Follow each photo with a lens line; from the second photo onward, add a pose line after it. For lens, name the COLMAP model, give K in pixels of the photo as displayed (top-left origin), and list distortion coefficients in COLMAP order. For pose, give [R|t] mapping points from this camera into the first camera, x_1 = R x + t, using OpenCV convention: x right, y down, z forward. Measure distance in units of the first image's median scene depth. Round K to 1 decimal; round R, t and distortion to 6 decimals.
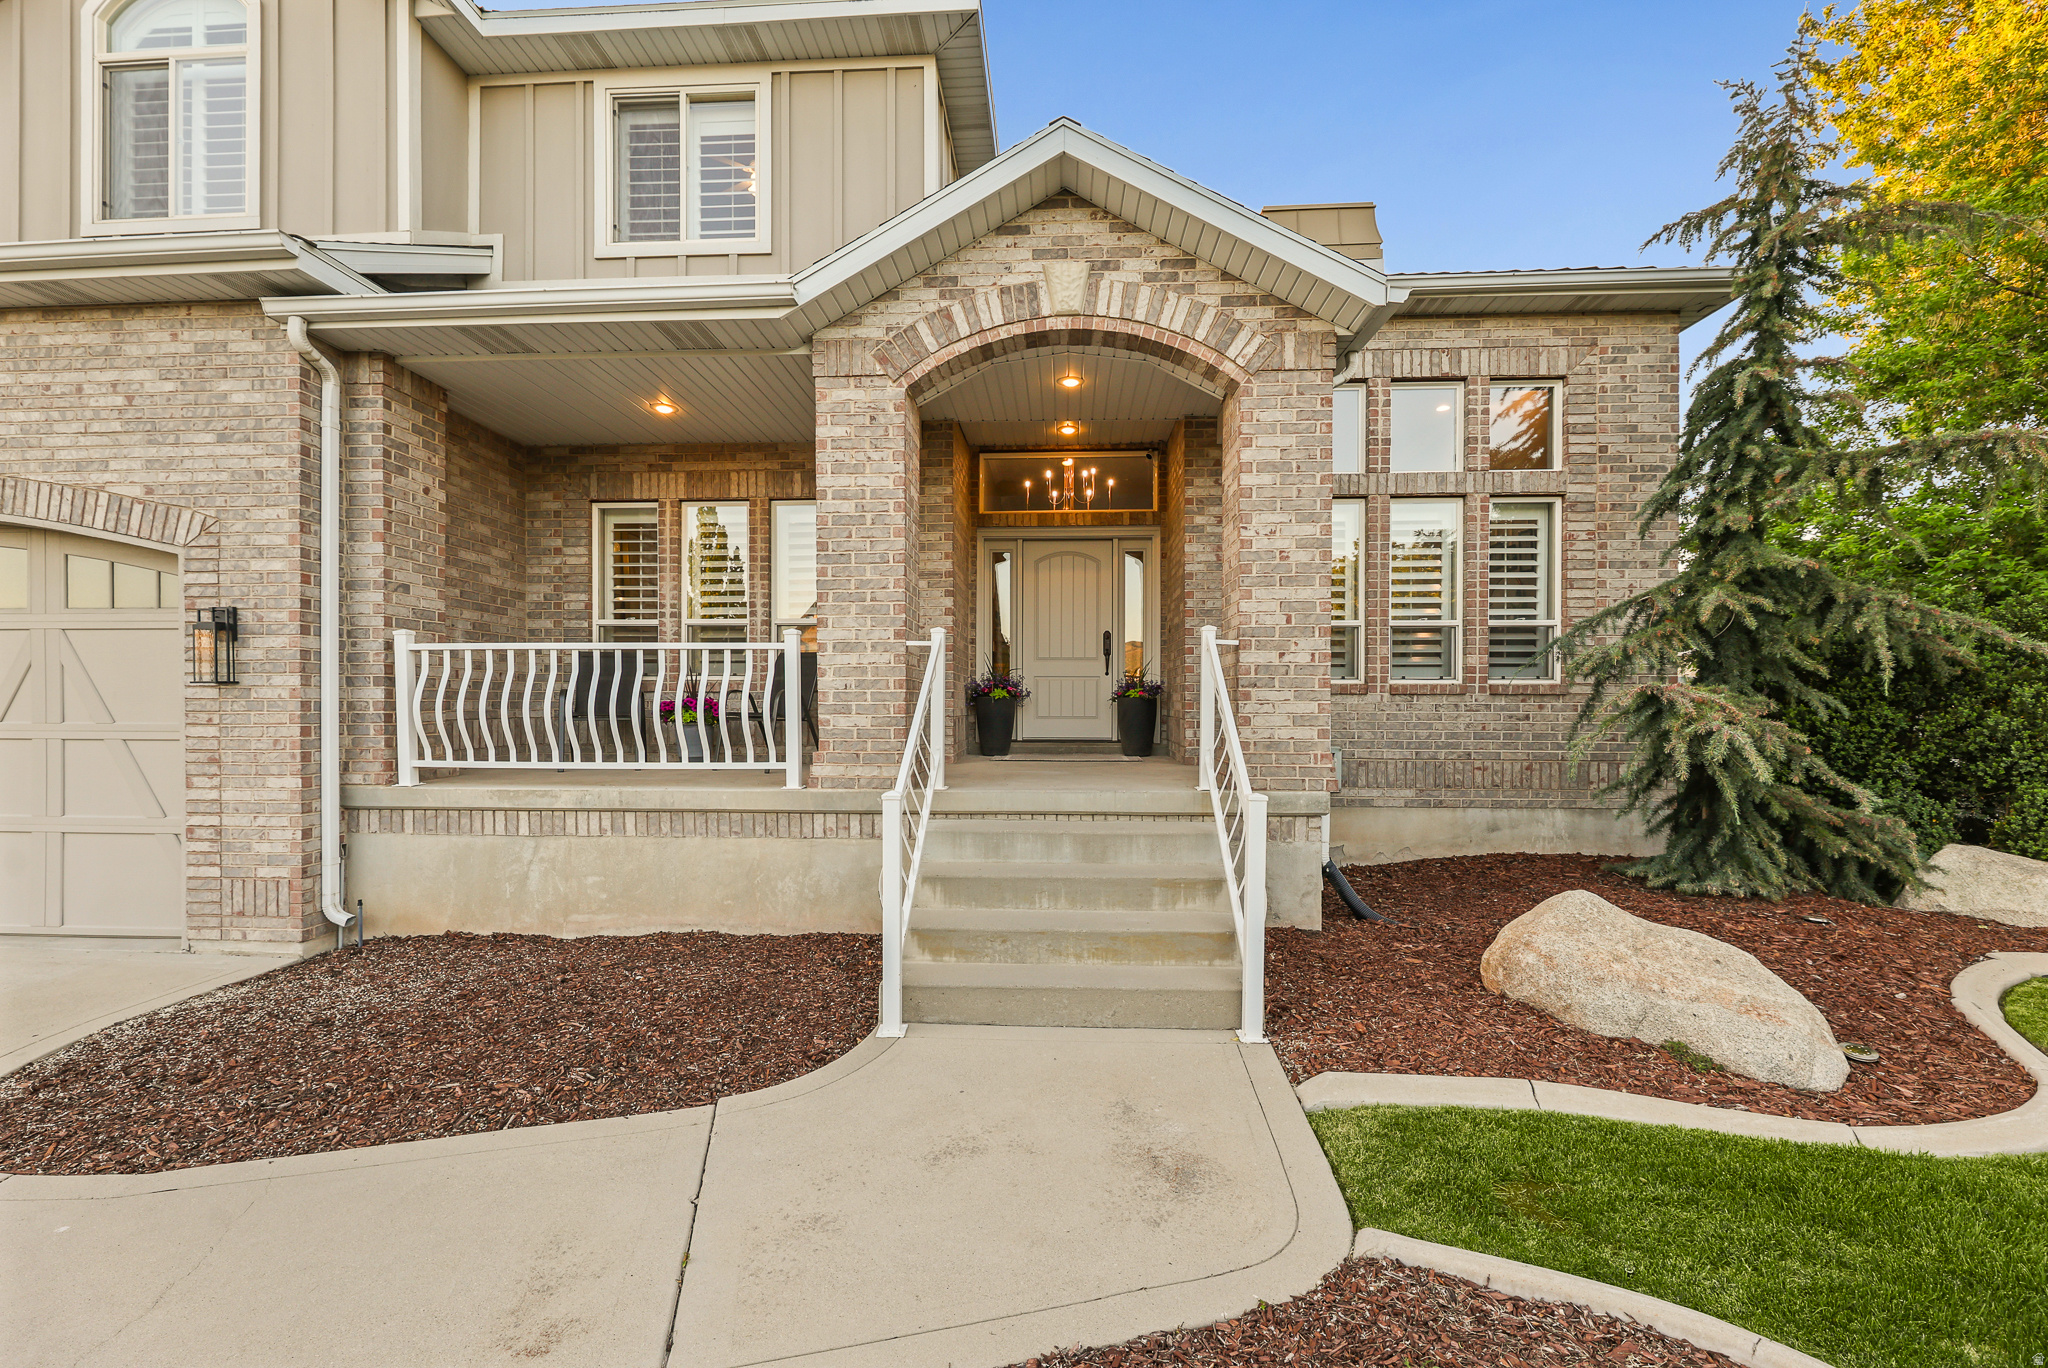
lens RADIAL K [[844.1, 0, 1019.8], [0, 844.1, 713.7], [0, 0, 1]] dist [-0.003000, -0.000673]
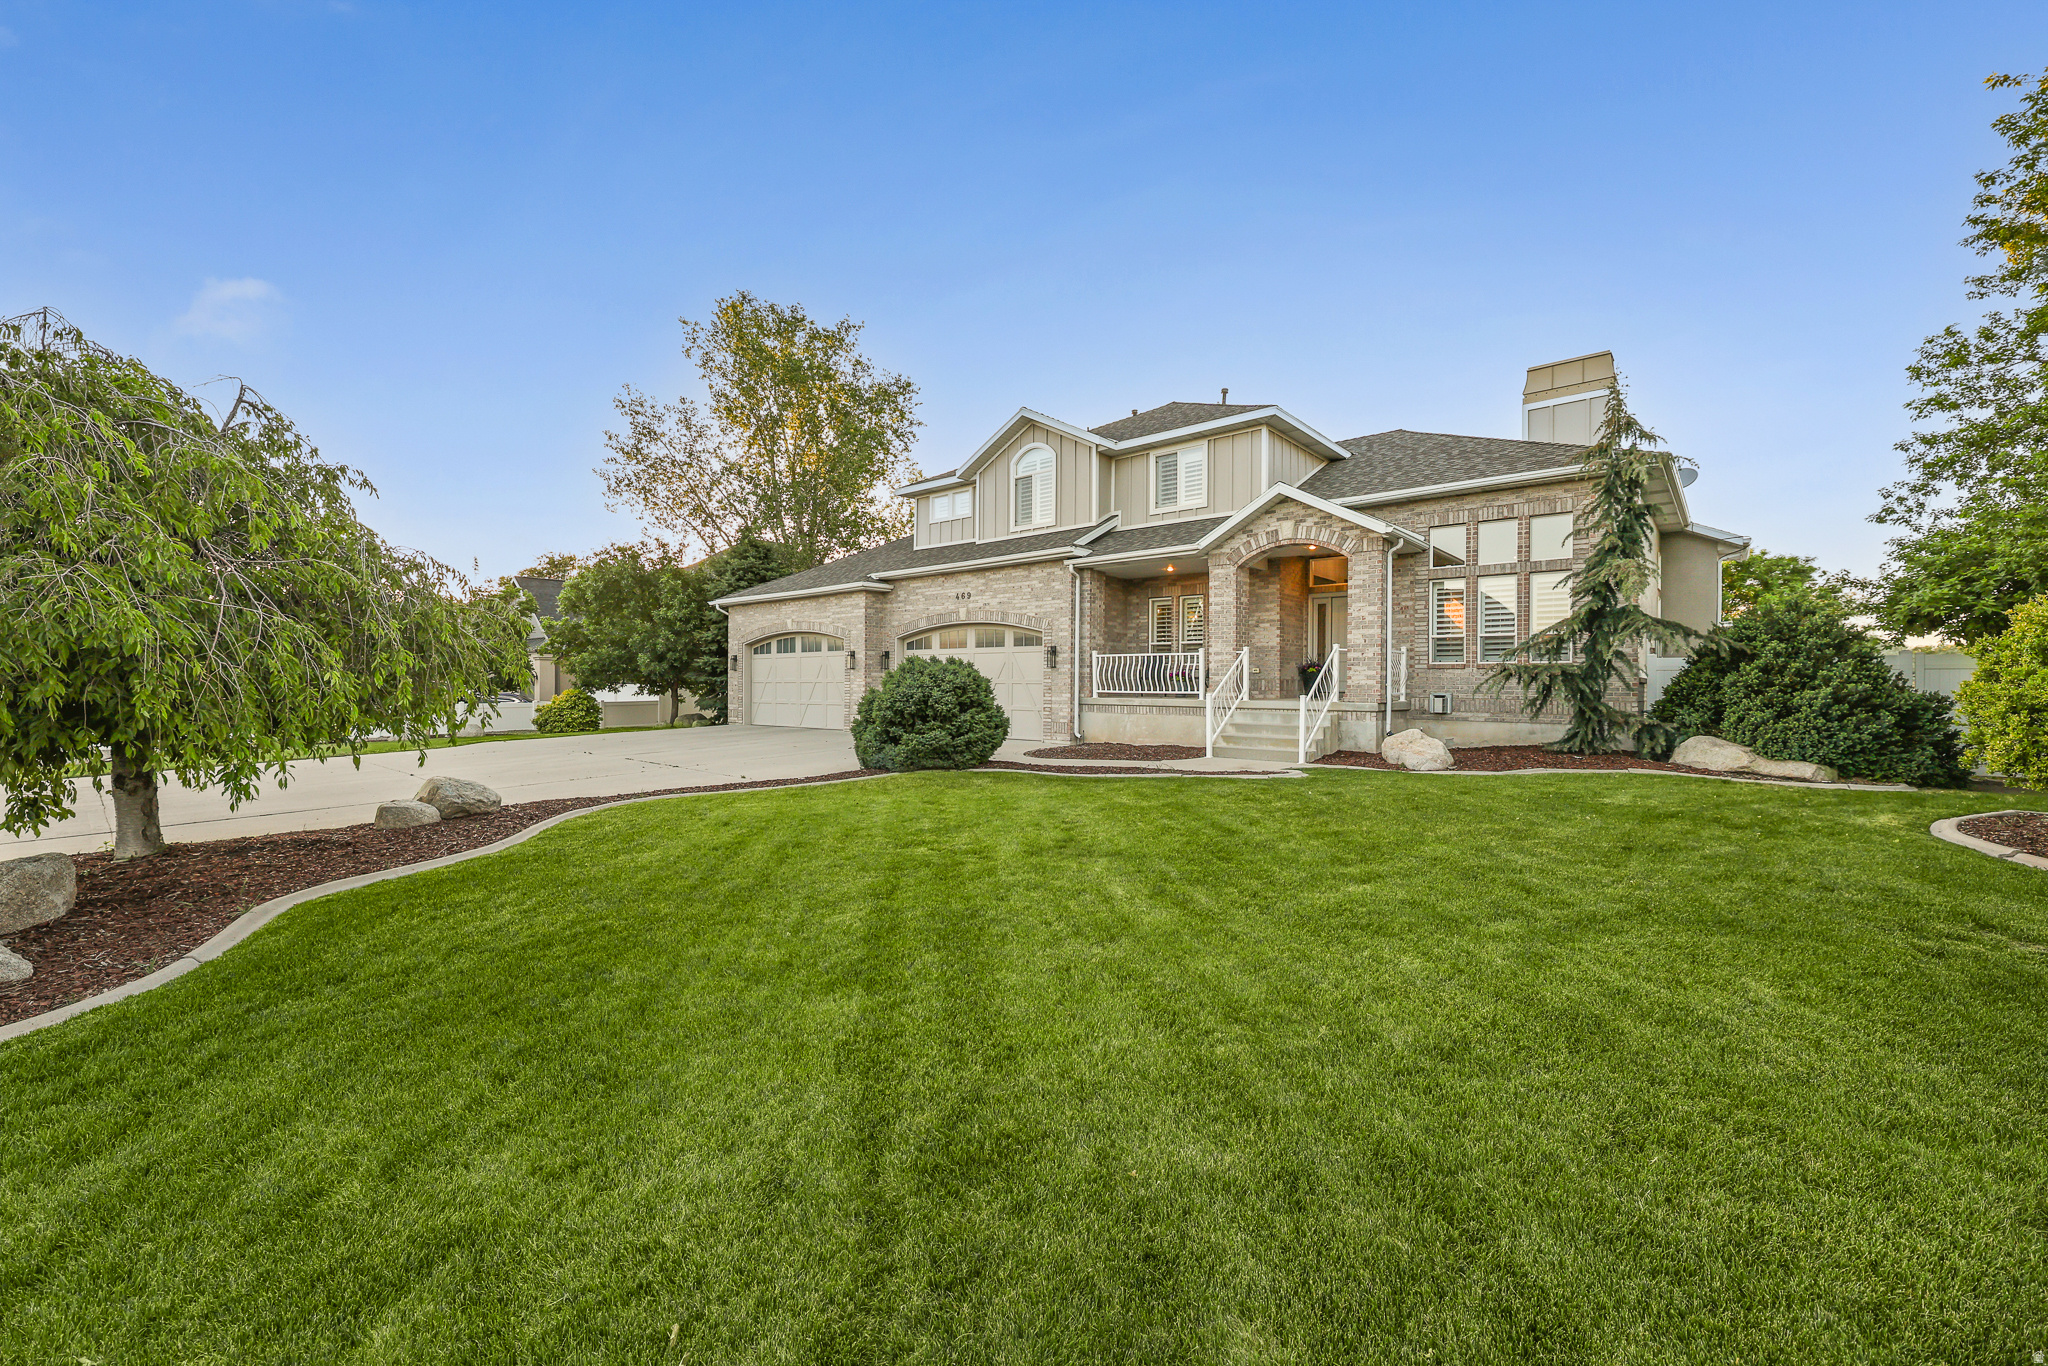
lens RADIAL K [[826.2, 0, 1030.3], [0, 826.2, 680.5], [0, 0, 1]] dist [-0.001965, -0.000382]
pose [[0.796432, 0.000991, -0.604728, 1.044538], [-0.013209, 0.999789, -0.015758, 0.072658], [0.604584, 0.020538, 0.796276, -1.758897]]
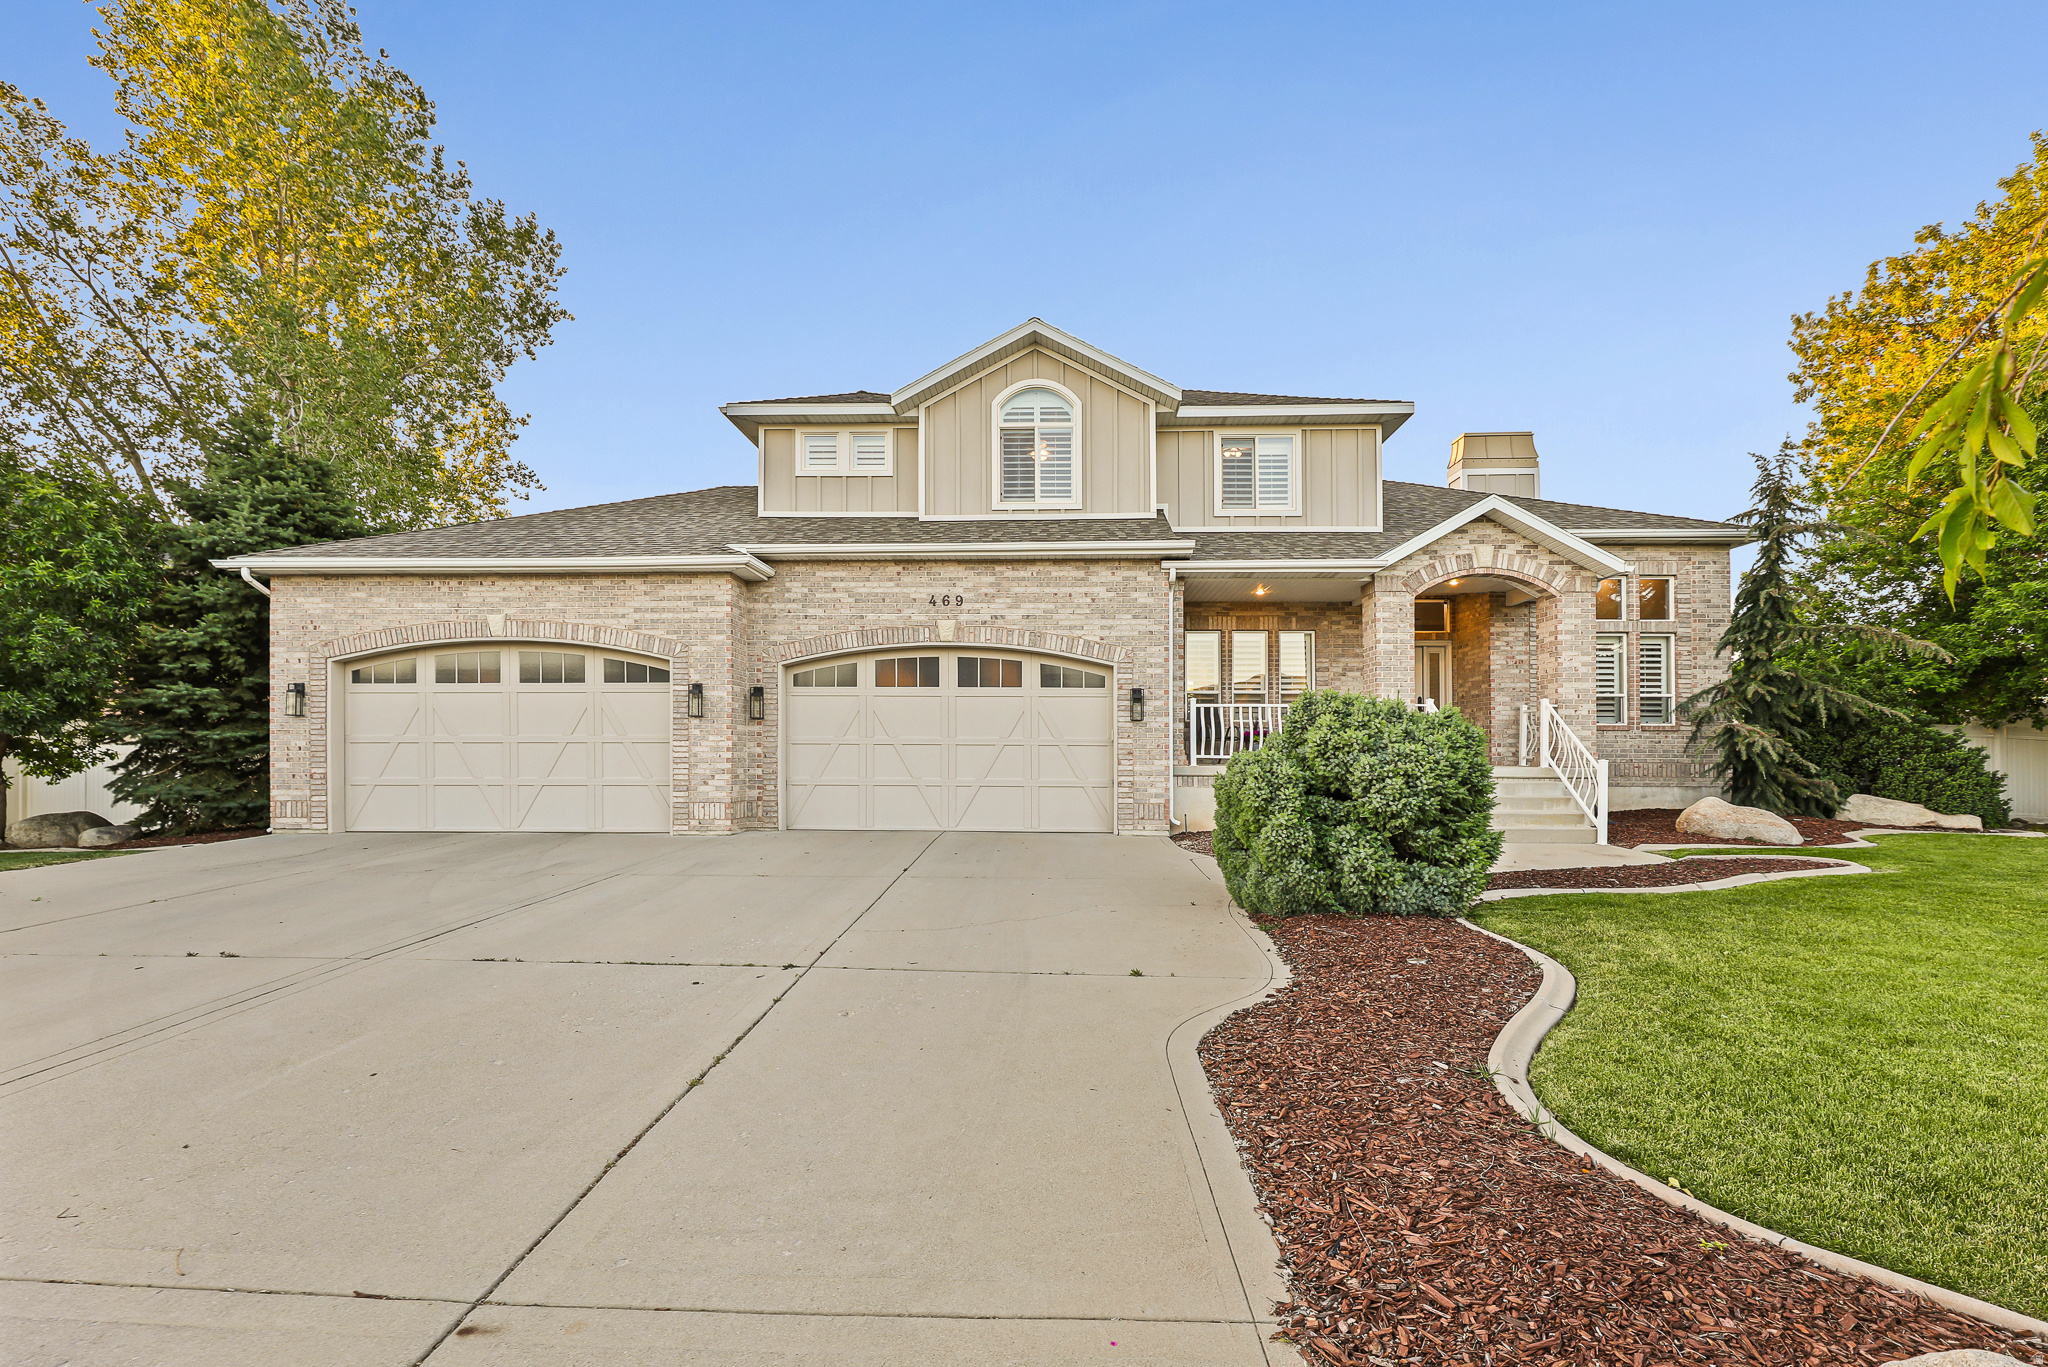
lens RADIAL K [[881.6, 0, 1025.7], [0, 881.6, 748.3], [0, 0, 1]] dist [-0.002693, -0.000266]
pose [[0.999726, 0.003914, 0.023091, -1.252194], [-0.003369, 0.999716, -0.023605, 0.096344], [-0.023177, 0.023521, 0.999455, -1.394828]]
